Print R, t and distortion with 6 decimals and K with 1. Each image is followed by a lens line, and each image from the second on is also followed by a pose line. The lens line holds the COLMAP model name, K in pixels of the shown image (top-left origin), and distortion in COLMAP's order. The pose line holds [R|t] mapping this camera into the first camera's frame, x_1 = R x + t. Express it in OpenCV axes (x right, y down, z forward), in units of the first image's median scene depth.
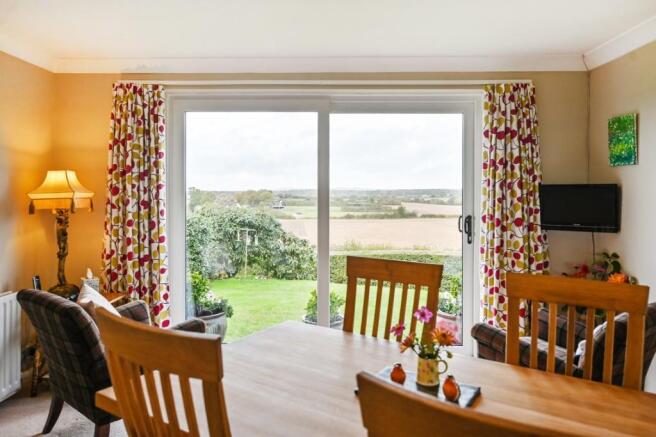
lens RADIAL K [[468.2, 0, 326.5], [0, 468.2, 204.2], [0, 0, 1]] dist [-0.003589, -0.001316]
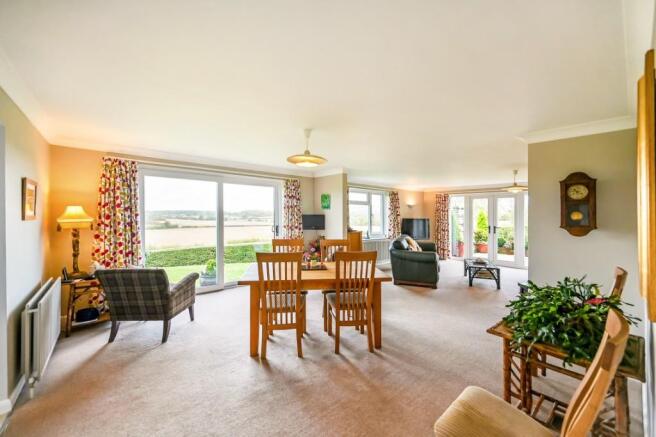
lens RADIAL K [[257.5, 0, 328.0], [0, 257.5, 218.5], [0, 0, 1]] dist [-0.000127, 0.000004]
pose [[0.746515, -0.007830, 0.665323, -0.478546], [0.009585, 0.999954, 0.001014, -0.016191], [-0.665300, 0.005621, 0.746555, -0.314851]]
